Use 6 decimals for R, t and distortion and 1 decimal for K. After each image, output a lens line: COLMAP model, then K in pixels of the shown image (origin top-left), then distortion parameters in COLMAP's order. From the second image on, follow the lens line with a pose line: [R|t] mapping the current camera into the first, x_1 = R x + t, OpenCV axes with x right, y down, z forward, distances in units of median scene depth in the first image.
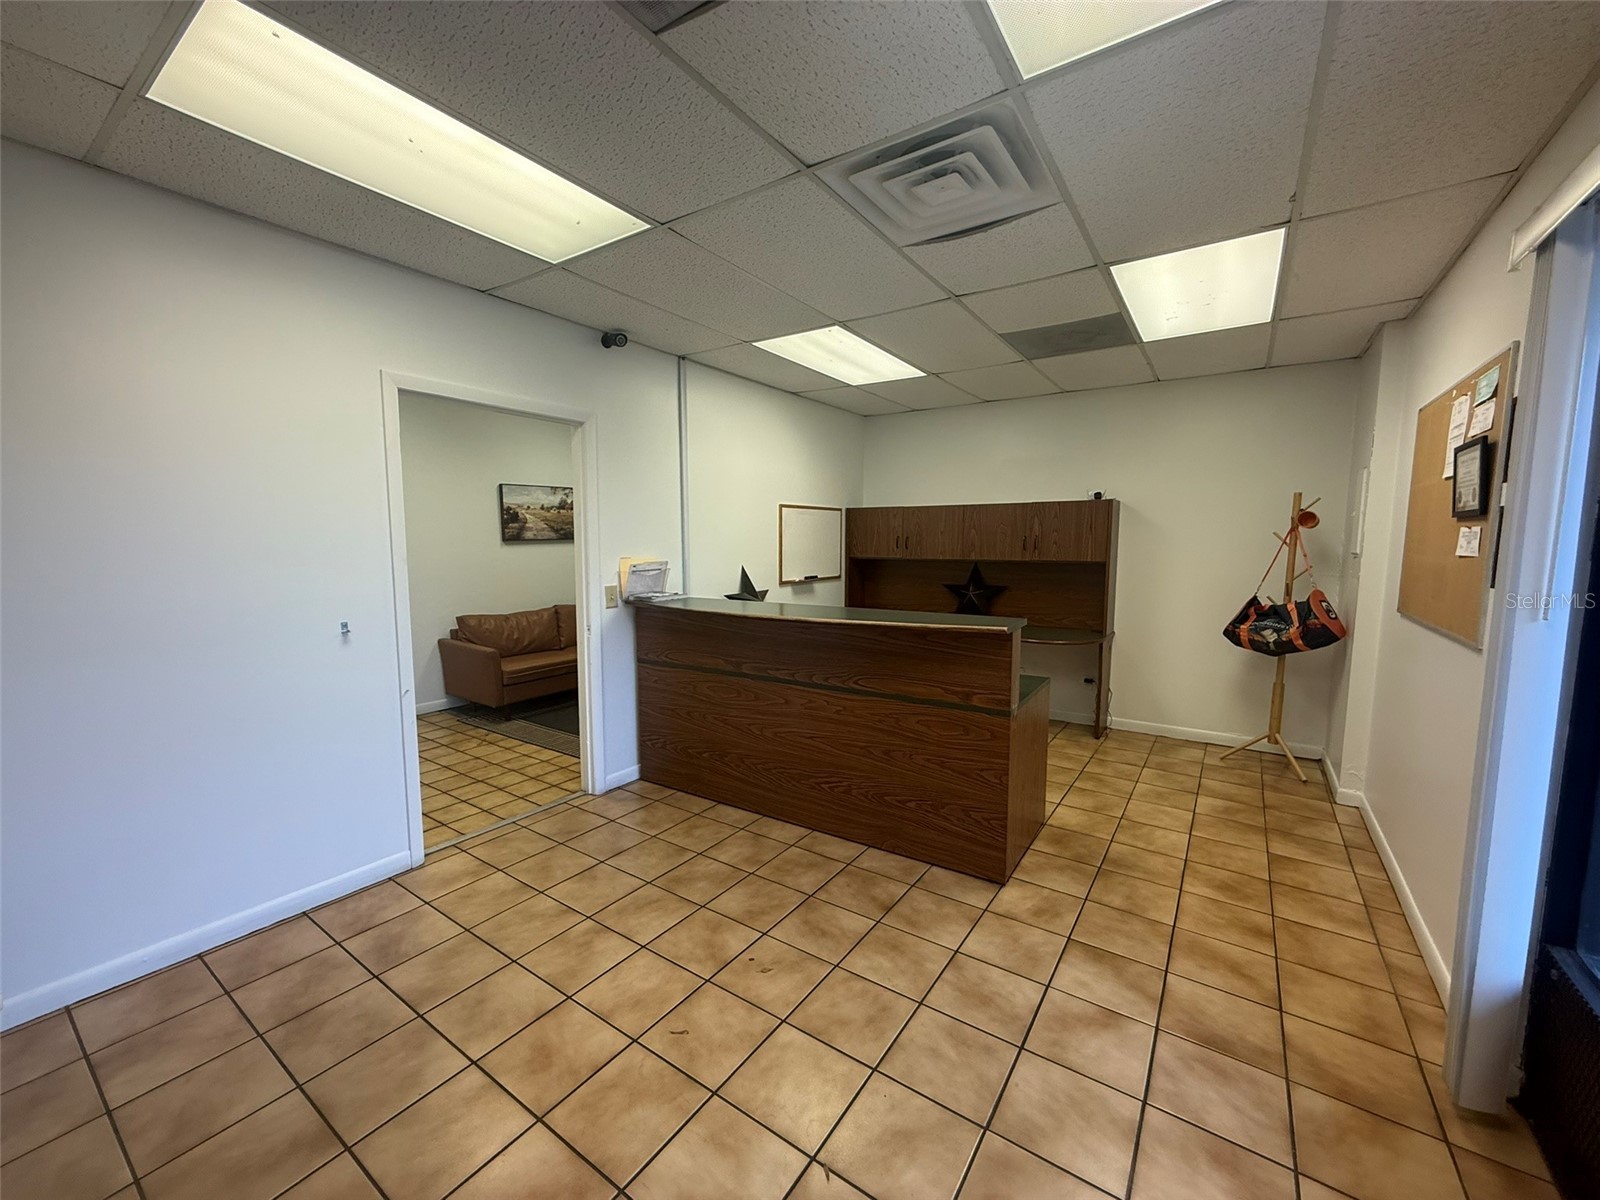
lens RADIAL K [[638.0, 0, 798.0], [0, 638.0, 604.2], [0, 0, 1]] dist [0.002339, 0.000151]
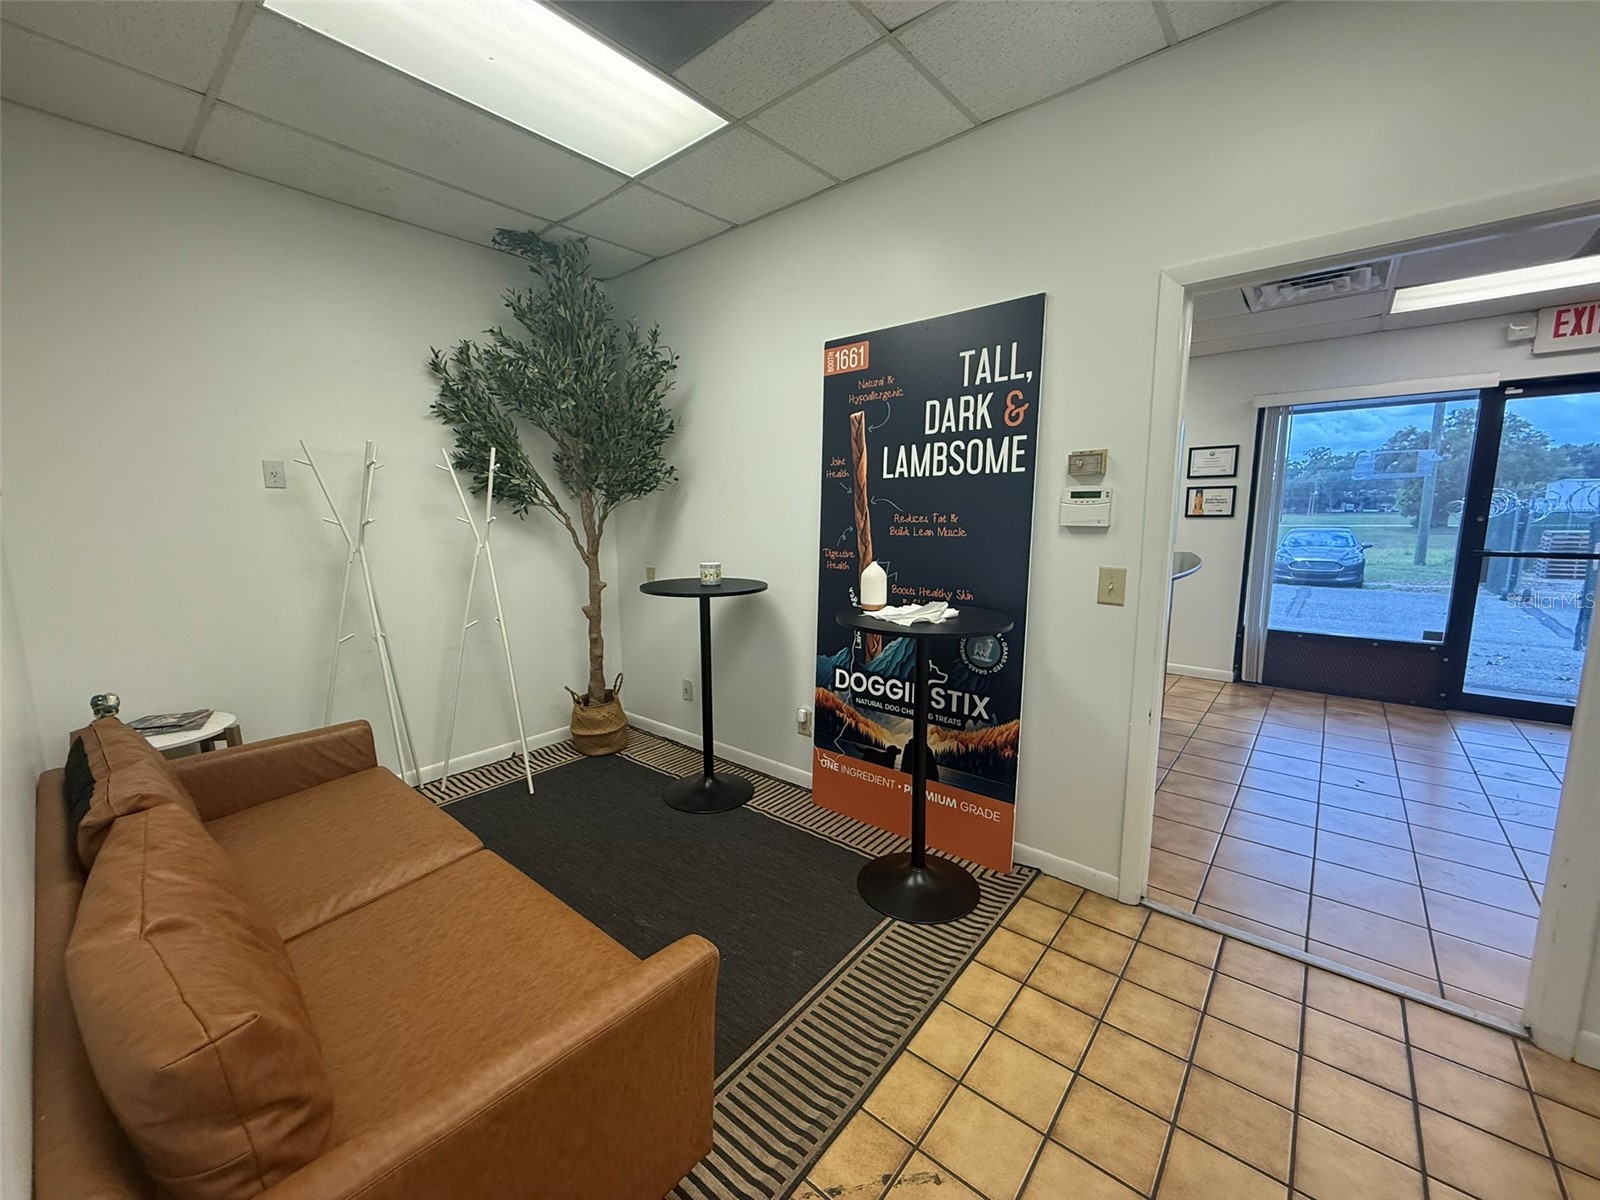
lens RADIAL K [[638.0, 0, 798.8], [0, 638.0, 599.6], [0, 0, 1]] dist [0.002339, 0.000151]
pose [[0.093471, -0.143706, 0.985196, -0.894635], [0.109493, 0.985010, 0.133291, -0.106305], [-0.989583, 0.095413, 0.107804, 1.185778]]
